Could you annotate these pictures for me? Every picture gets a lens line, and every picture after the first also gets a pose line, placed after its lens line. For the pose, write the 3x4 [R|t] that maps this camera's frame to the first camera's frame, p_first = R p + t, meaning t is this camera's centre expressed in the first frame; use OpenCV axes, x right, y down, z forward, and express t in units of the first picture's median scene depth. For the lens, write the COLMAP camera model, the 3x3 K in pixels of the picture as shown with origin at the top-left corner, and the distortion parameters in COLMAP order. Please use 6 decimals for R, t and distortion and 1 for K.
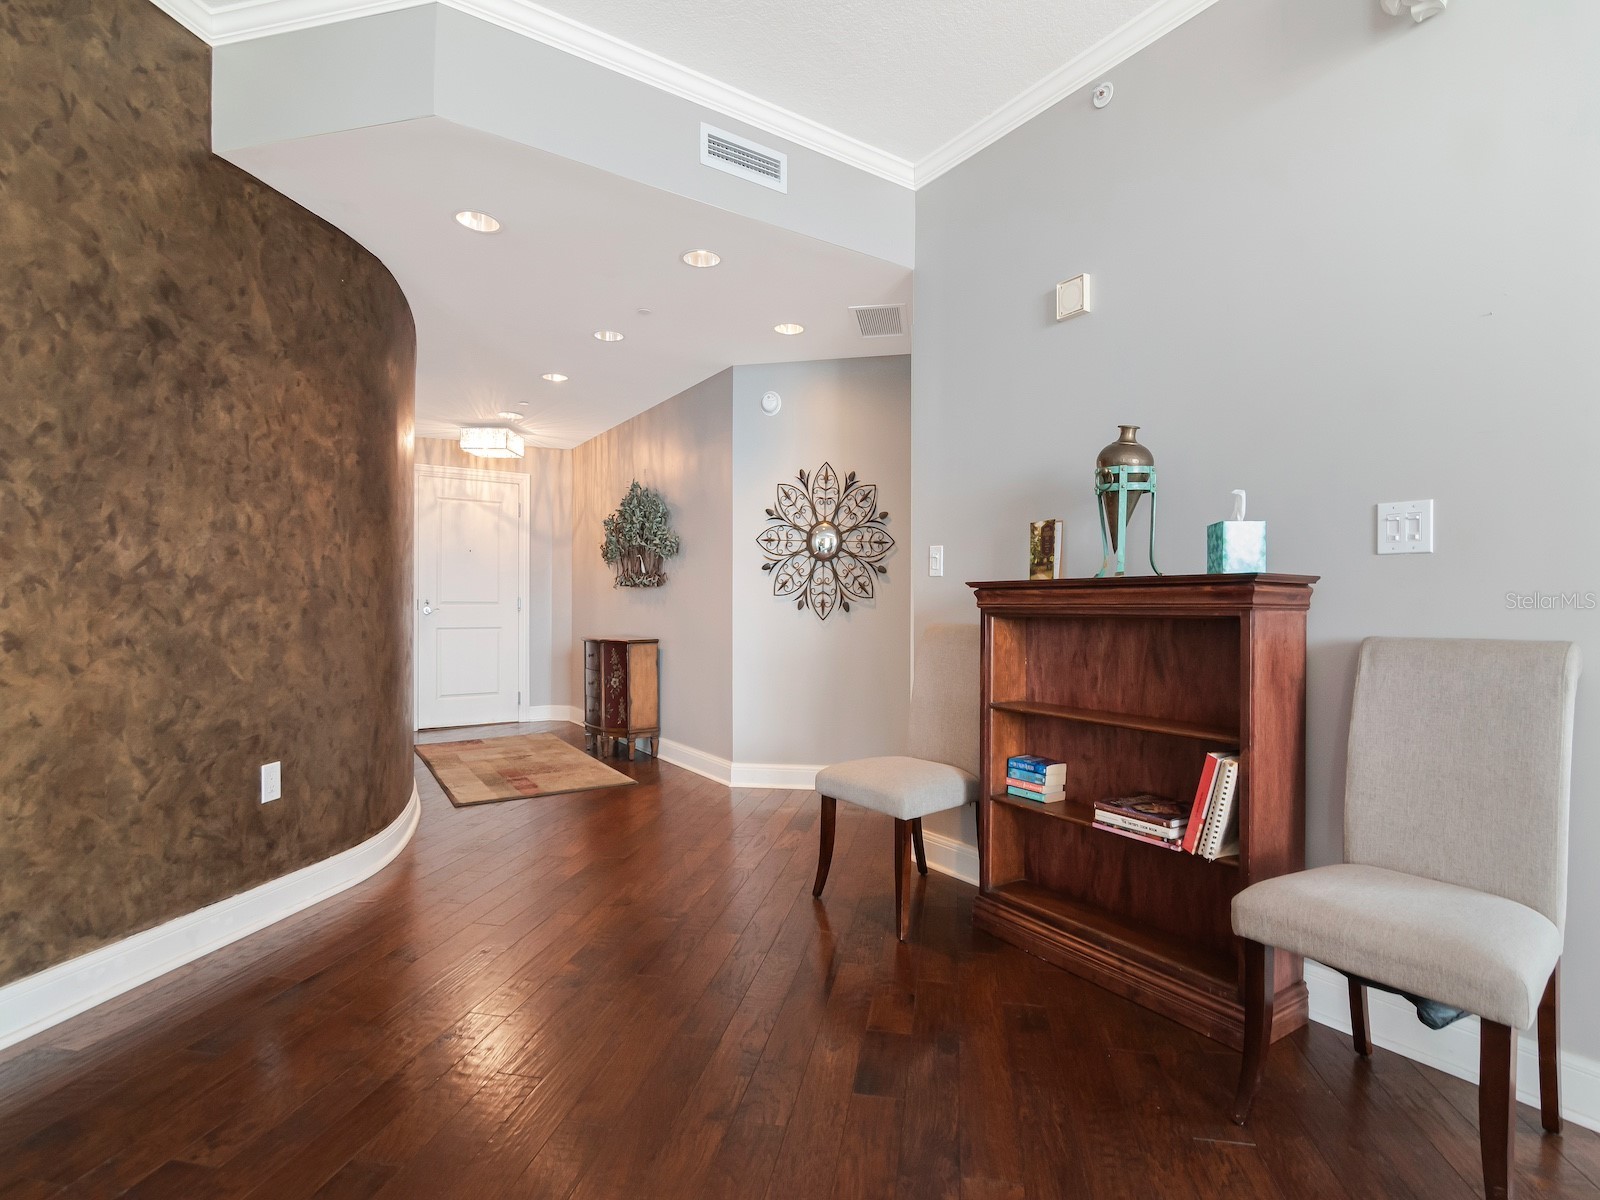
lens RADIAL K [[783.4, 0, 801.4], [0, 783.4, 606.6], [0, 0, 1]] dist [0.000583, -0.007577]
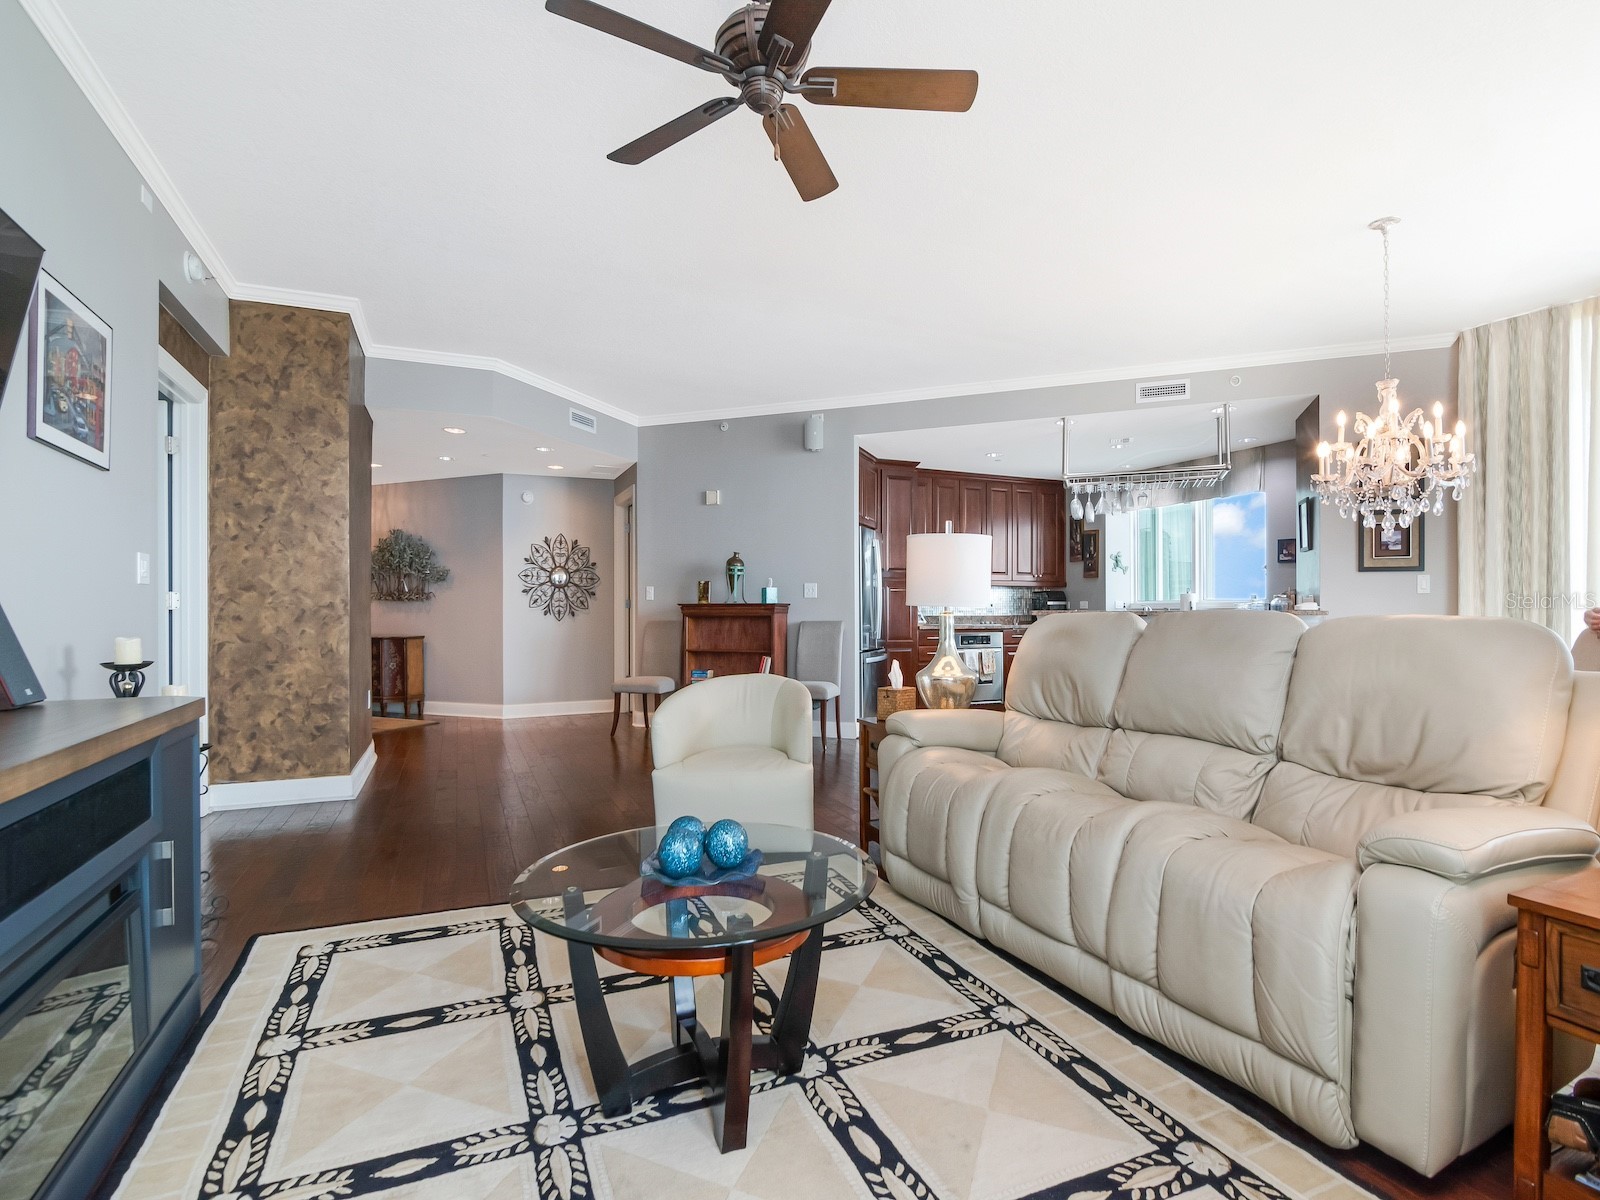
lens RADIAL K [[783.4, 0, 801.4], [0, 783.4, 606.6], [0, 0, 1]] dist [0.000583, -0.007577]
pose [[0.821923, -0.000317, 0.569598, -0.942866], [0.004870, 0.999967, -0.006471, -0.002818], [-0.569577, 0.008092, 0.821898, -1.390975]]
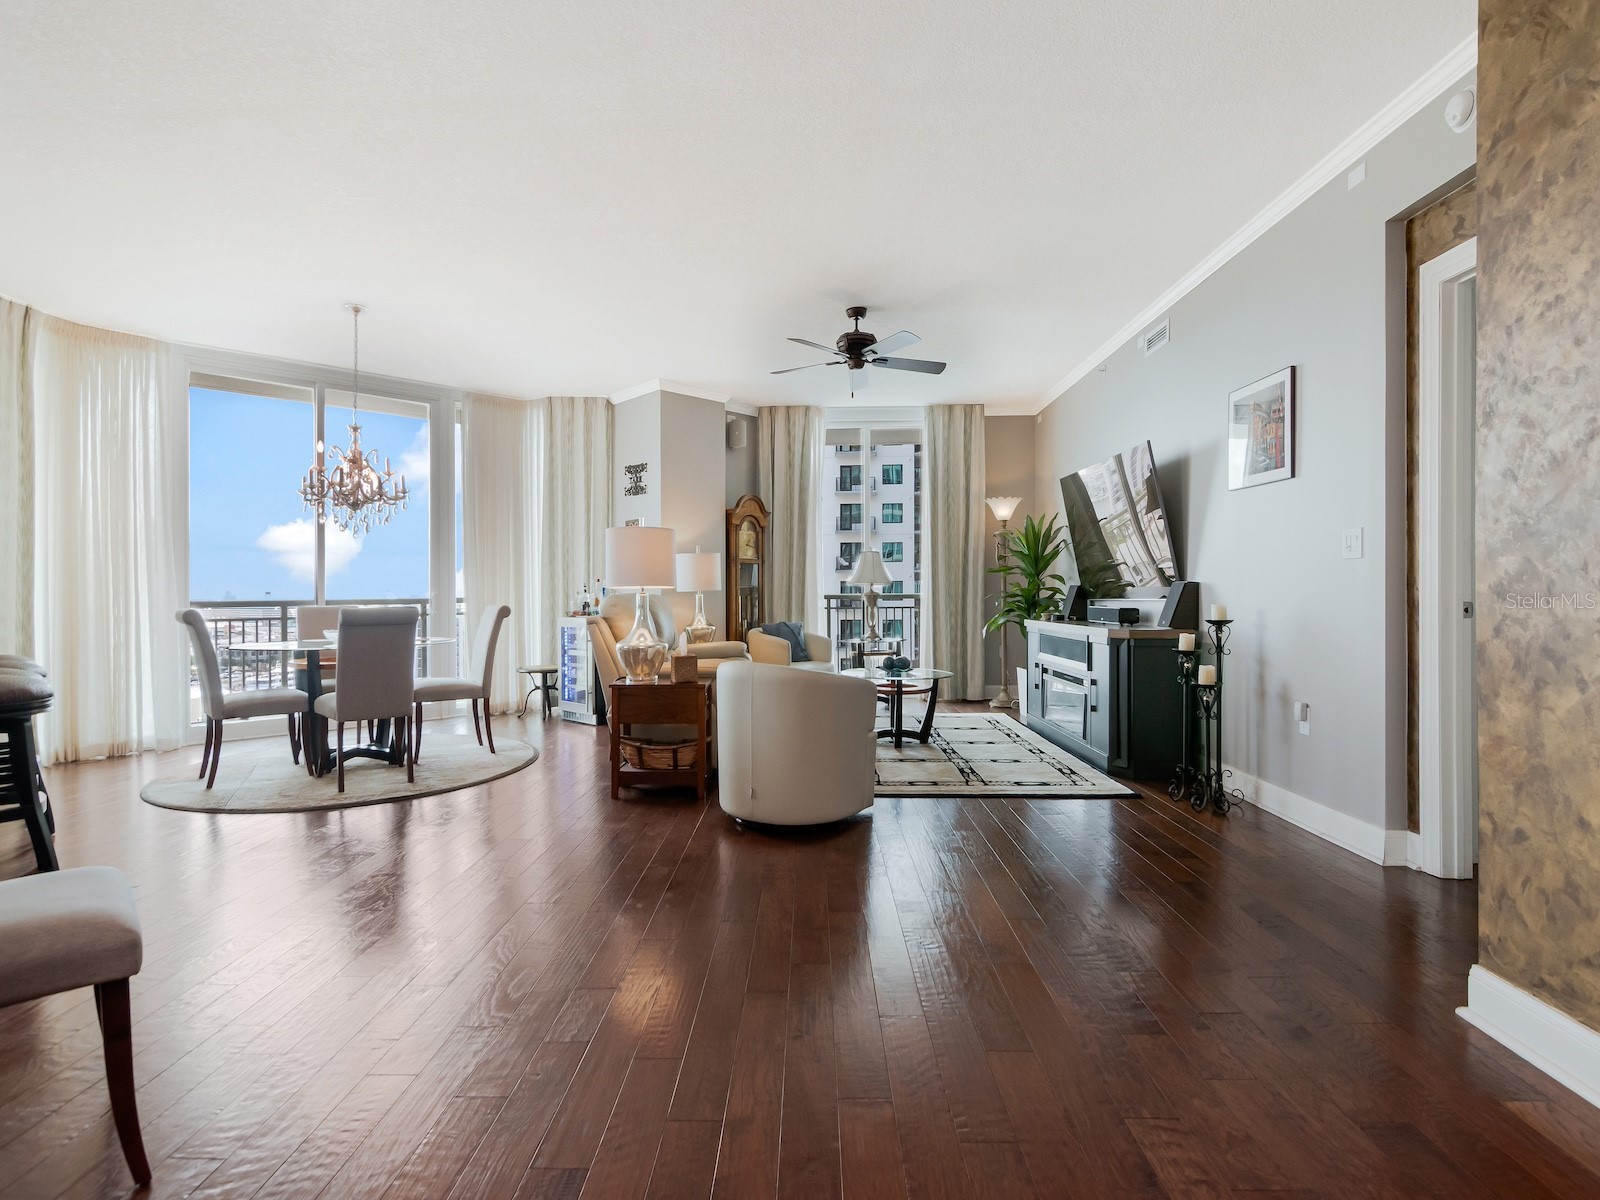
lens RADIAL K [[783.4, 0, 801.4], [0, 783.4, 606.6], [0, 0, 1]] dist [0.000583, -0.007577]
pose [[-0.985184, 0.007250, -0.171350, -0.016083], [0.004397, 0.999845, 0.017024, 0.000920], [0.171447, 0.016018, -0.985063, 1.260061]]
